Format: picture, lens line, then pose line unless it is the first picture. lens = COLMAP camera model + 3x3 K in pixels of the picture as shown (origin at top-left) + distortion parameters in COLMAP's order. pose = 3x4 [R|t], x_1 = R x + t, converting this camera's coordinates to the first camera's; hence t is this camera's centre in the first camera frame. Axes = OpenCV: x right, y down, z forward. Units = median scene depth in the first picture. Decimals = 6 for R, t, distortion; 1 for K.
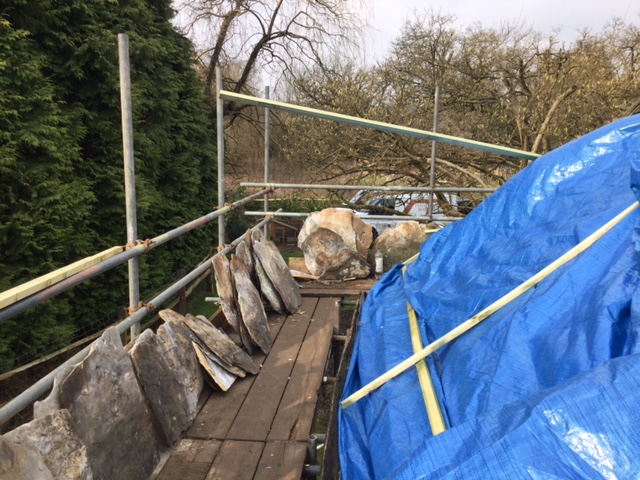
lens RADIAL K [[612.7, 0, 342.0], [0, 612.7, 247.1], [0, 0, 1]] dist [0.034925, 0.000000]
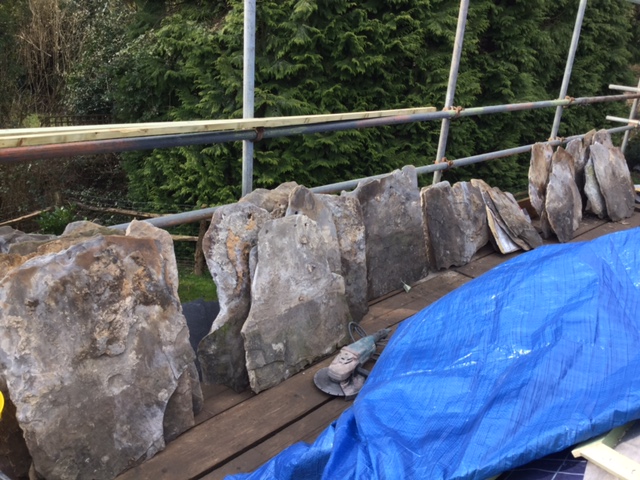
lens RADIAL K [[612.7, 0, 320.7], [0, 612.7, 241.5], [0, 0, 1]] dist [0.034925, 0.000000]
pose [[0.786247, 0.261676, -0.559769, 0.119842], [-0.179683, 0.963579, 0.198065, 0.028692], [0.591210, -0.055147, 0.804630, -0.089984]]
